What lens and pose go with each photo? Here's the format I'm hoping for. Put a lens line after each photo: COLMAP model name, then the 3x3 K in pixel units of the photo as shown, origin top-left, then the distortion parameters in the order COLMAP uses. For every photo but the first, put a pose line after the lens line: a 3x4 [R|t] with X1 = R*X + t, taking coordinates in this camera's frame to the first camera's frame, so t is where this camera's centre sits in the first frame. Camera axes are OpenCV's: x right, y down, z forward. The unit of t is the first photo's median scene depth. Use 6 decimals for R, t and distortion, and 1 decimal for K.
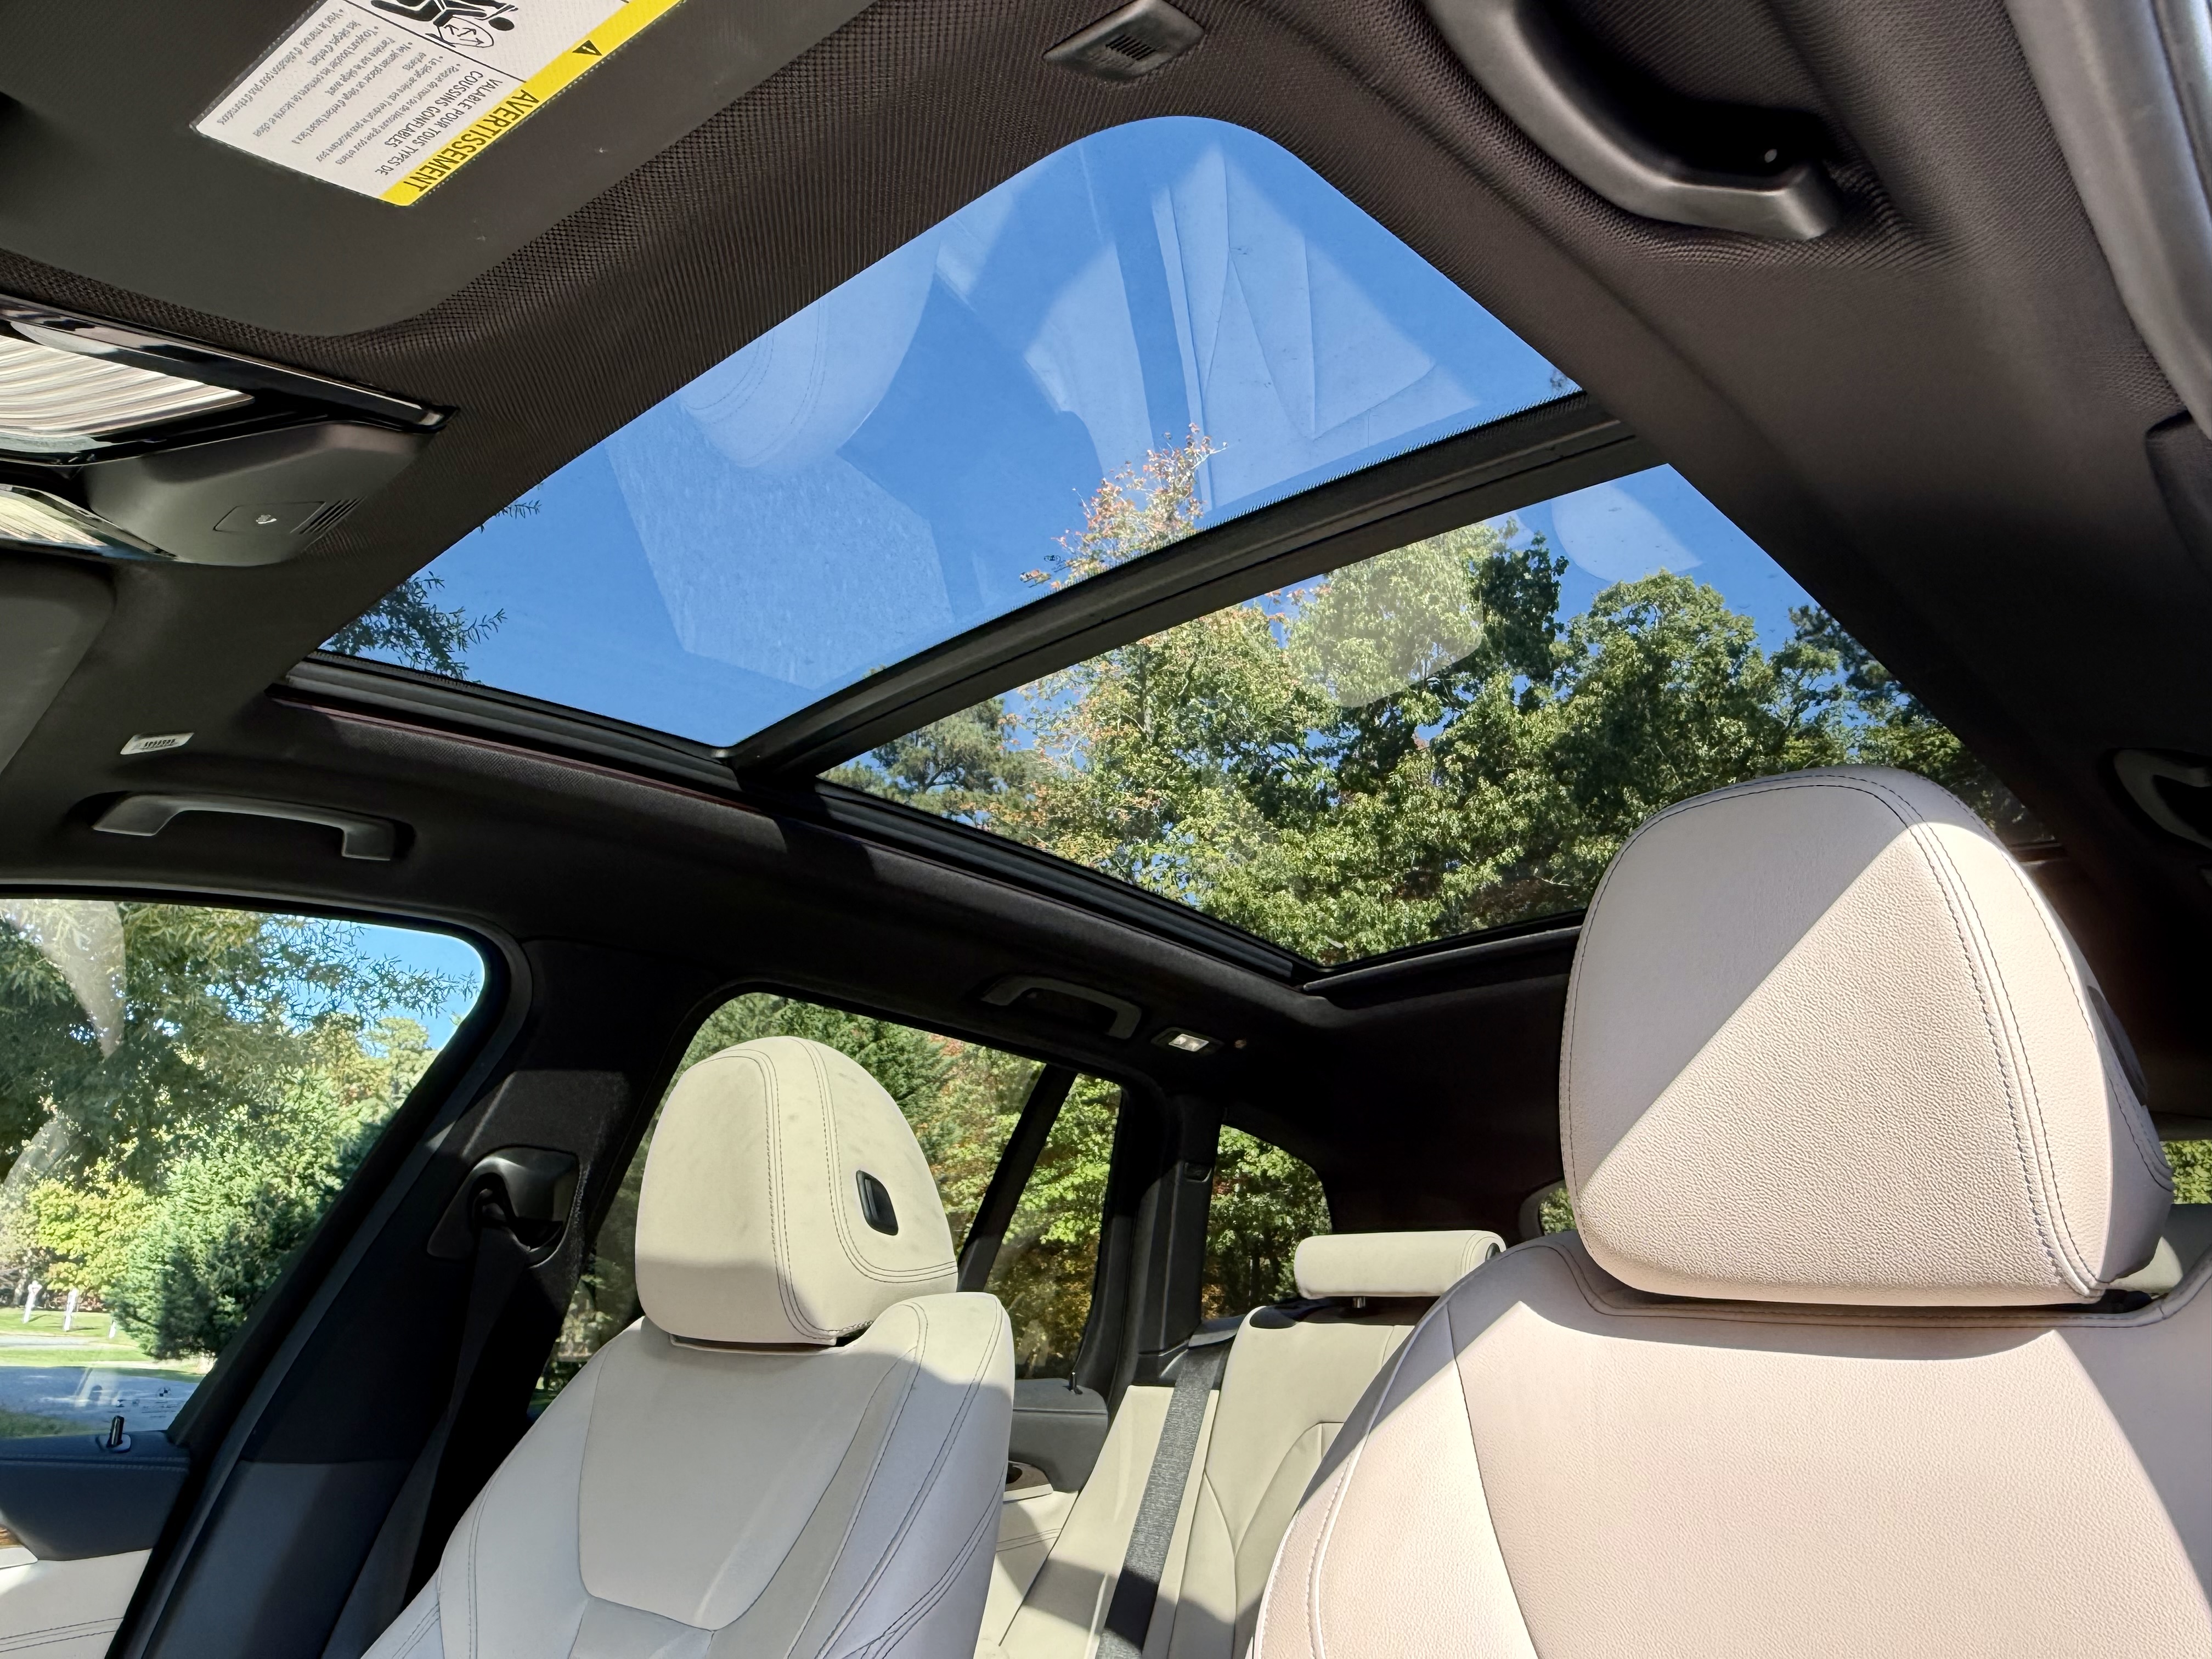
lens RADIAL K [[1521.5, 0, 1106.0], [0, 1521.5, 829.5], [0, 0, 1]] dist [-0.029449, 0.000359]
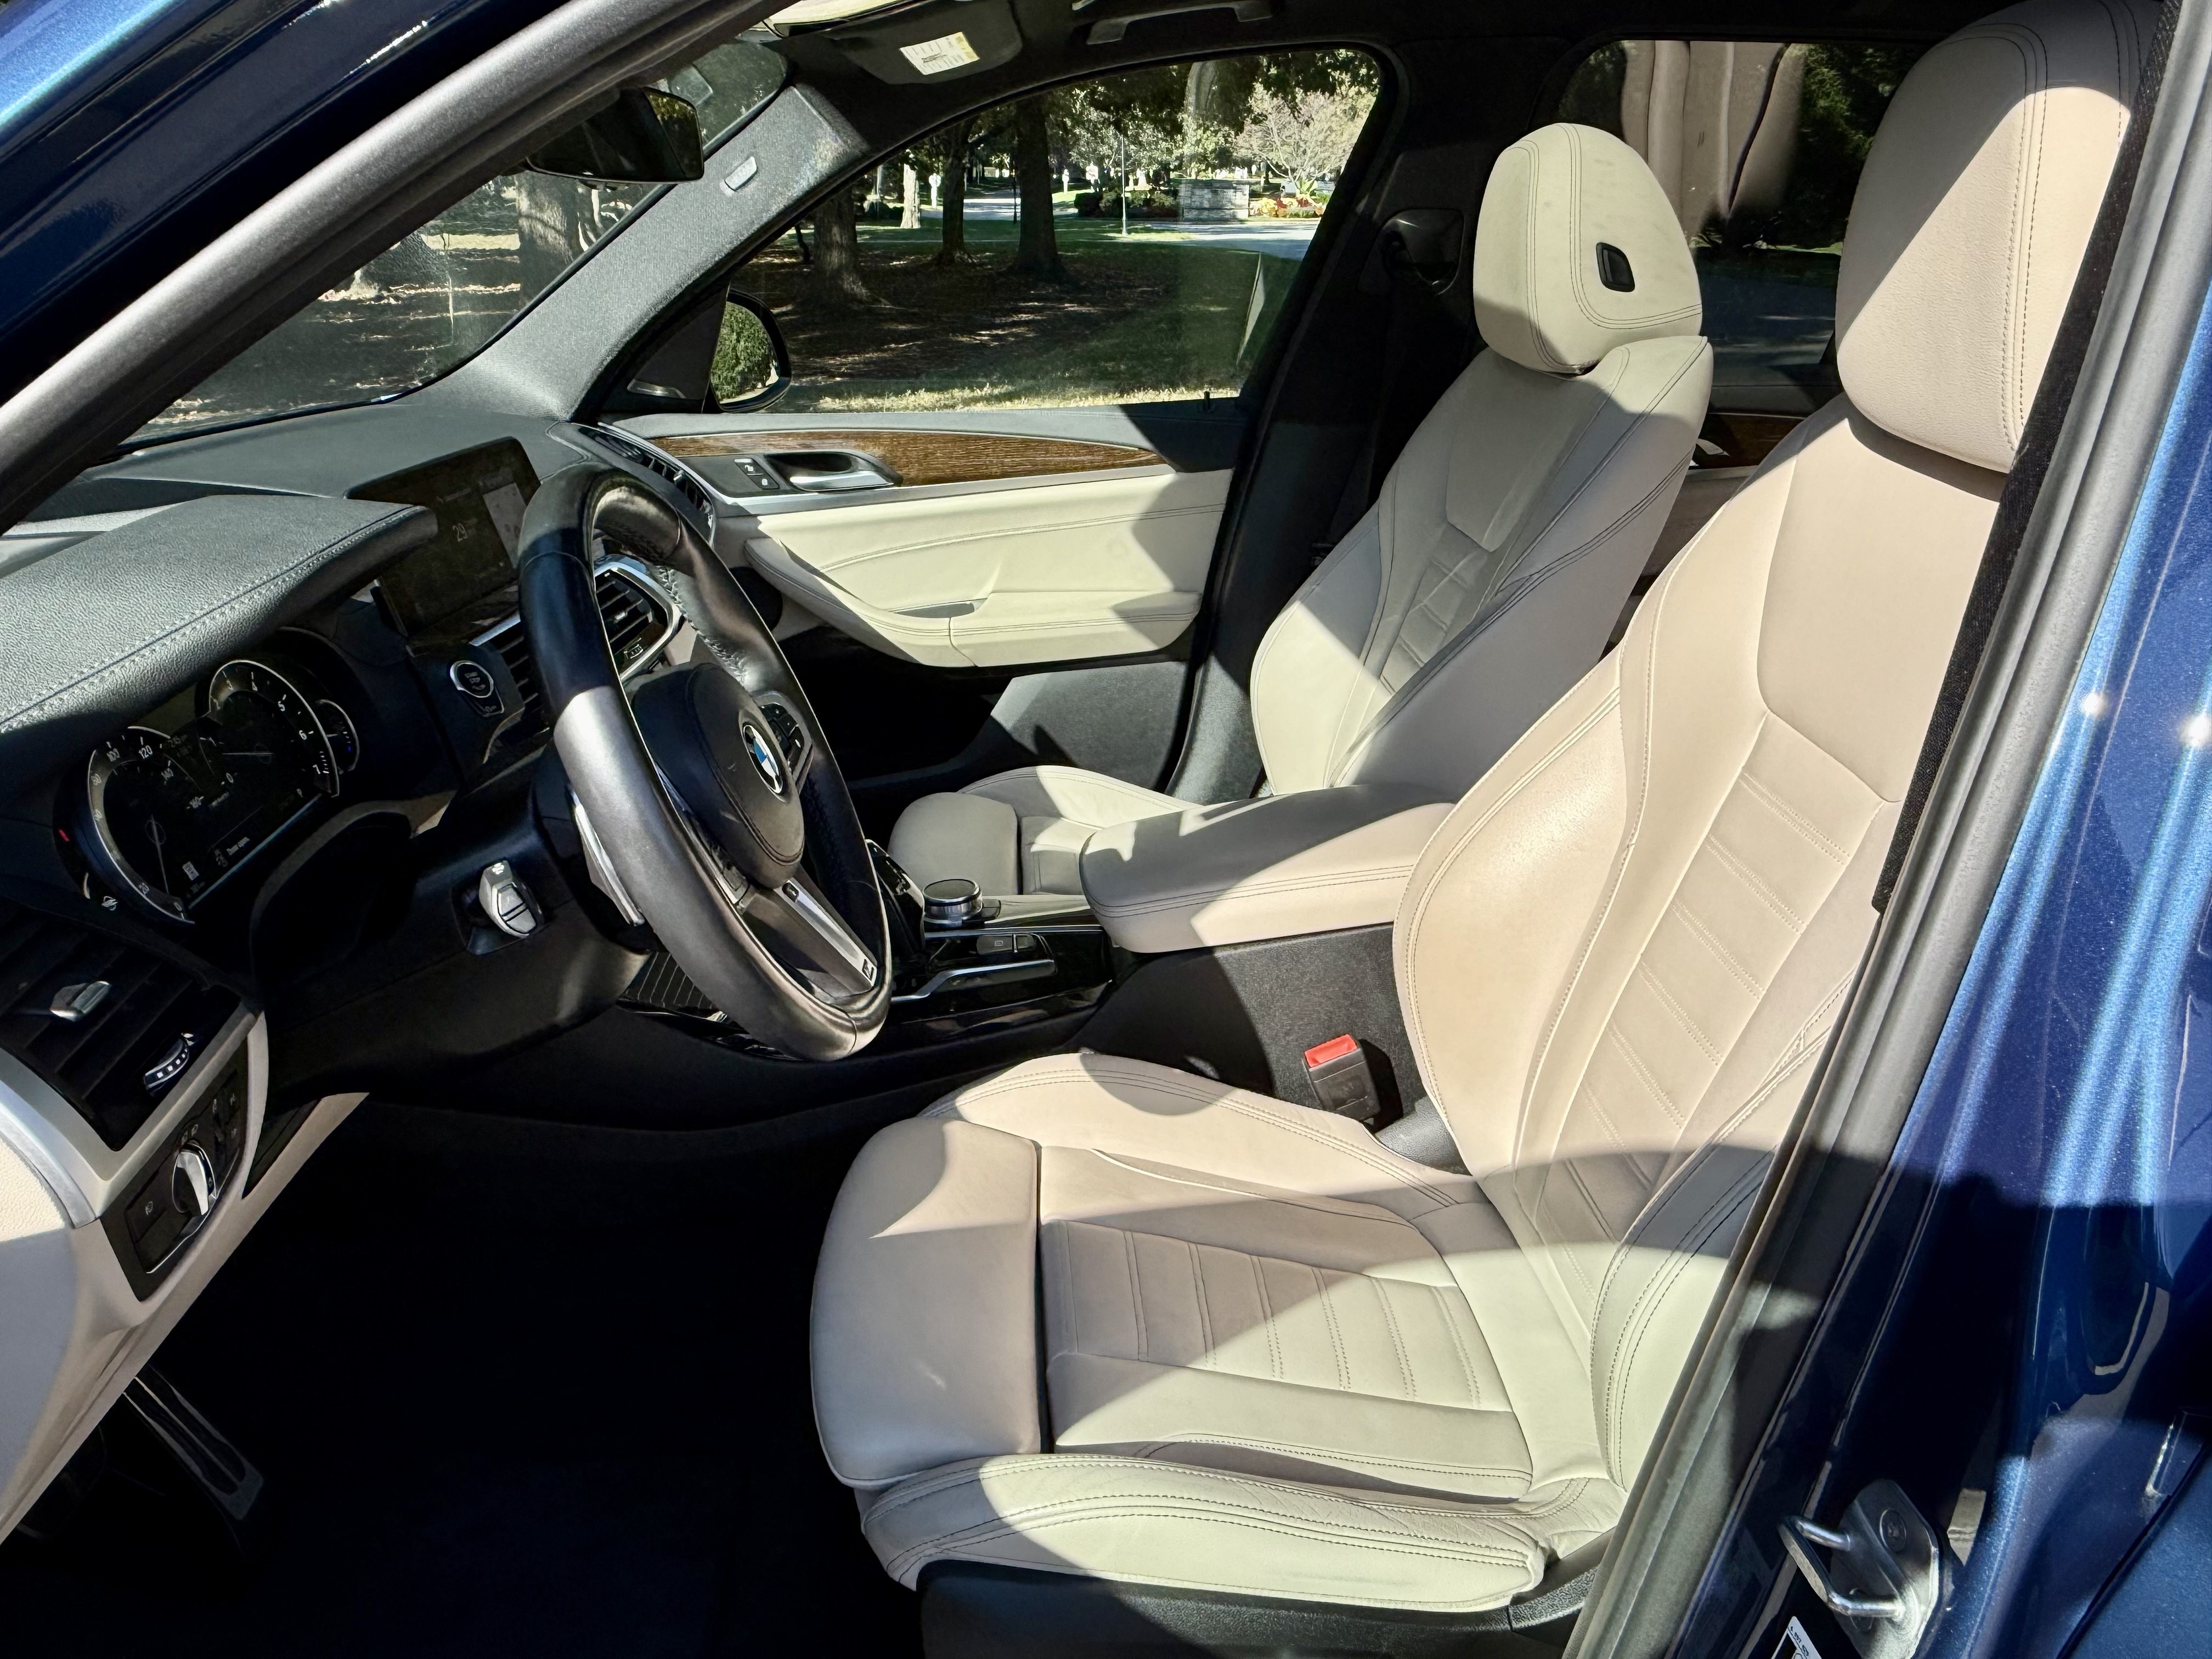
lens RADIAL K [[1571.7, 0, 1106.0], [0, 1571.7, 829.5], [0, 0, 1]] dist [-0.001444, 0.005670]
pose [[0.722882, 0.239999, -0.647952, 0.516526], [0.237933, 0.793932, 0.559517, -0.227576], [0.648714, -0.558635, 0.516815, -0.249896]]
